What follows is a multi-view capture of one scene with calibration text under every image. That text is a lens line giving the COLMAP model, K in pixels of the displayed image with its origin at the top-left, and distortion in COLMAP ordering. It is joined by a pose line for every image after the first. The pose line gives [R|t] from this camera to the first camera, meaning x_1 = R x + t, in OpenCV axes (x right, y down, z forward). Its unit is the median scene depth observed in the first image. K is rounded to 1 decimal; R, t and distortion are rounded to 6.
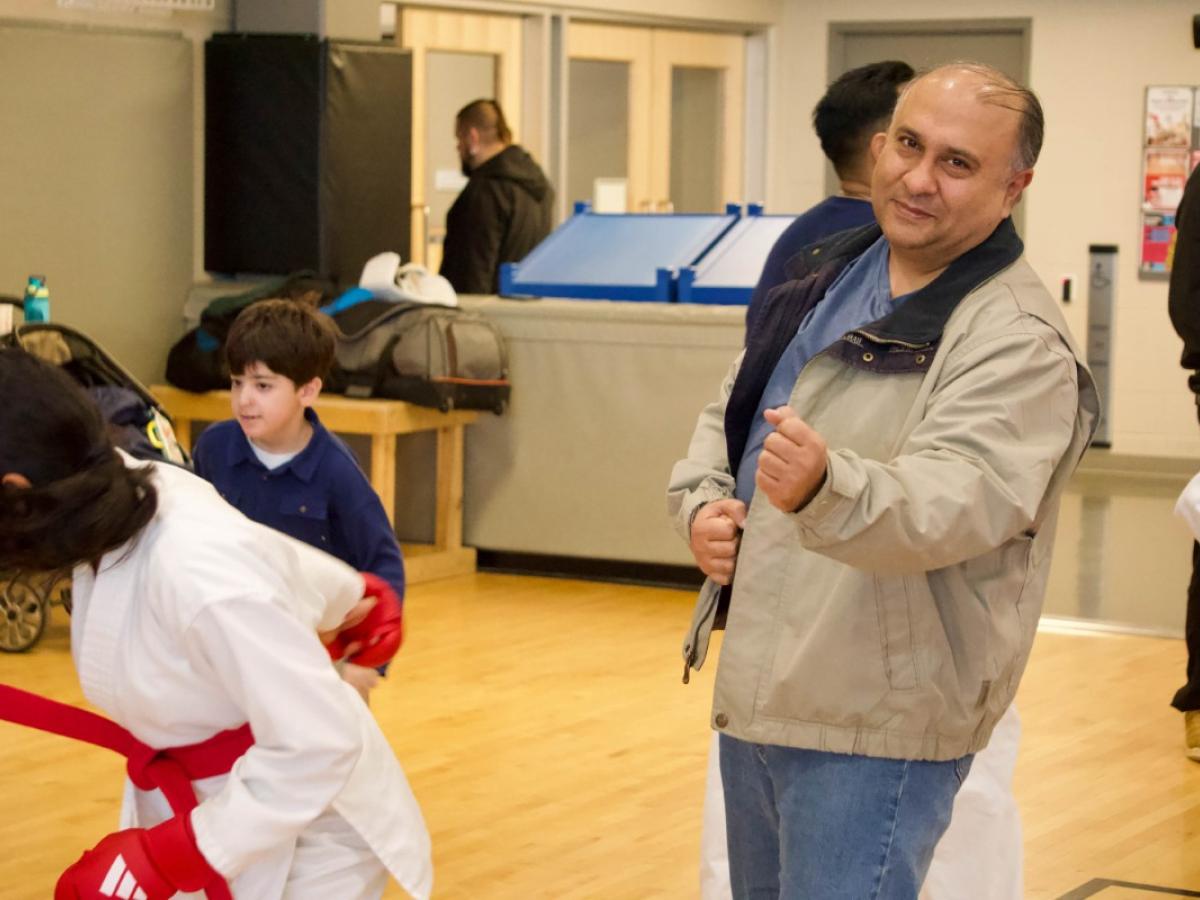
lens RADIAL K [[3240.6, 0, 600.0], [0, 3240.6, 450.0], [0, 0, 1]] dist [0.128078, 1.090108]
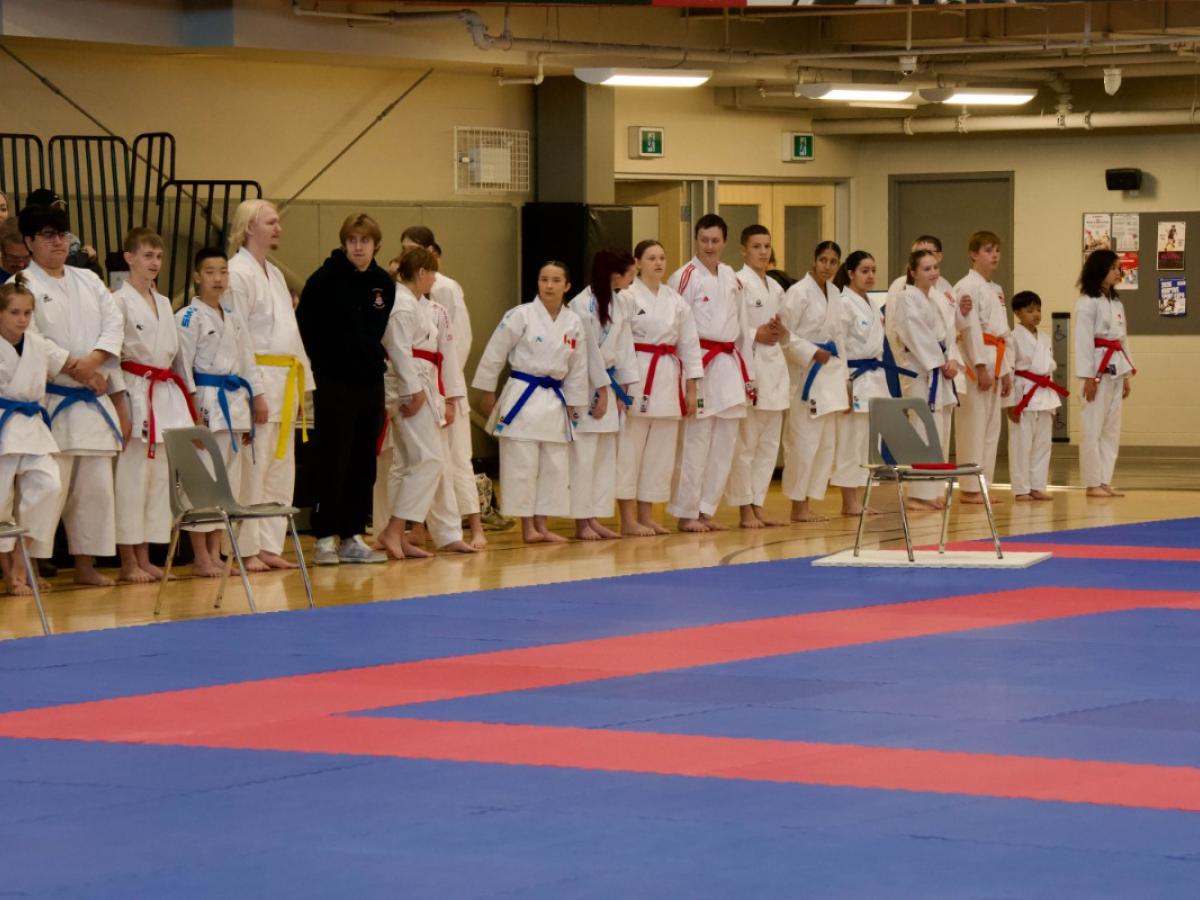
lens RADIAL K [[4366.0, 0, 600.0], [0, 4366.0, 450.0], [0, 0, 1]] dist [0.159824, 1.333606]
pose [[0.998727, -0.021208, -0.045775, 0.027192], [0.018865, 0.998520, -0.051007, 0.108996], [0.046789, 0.050079, 0.997649, -1.141556]]
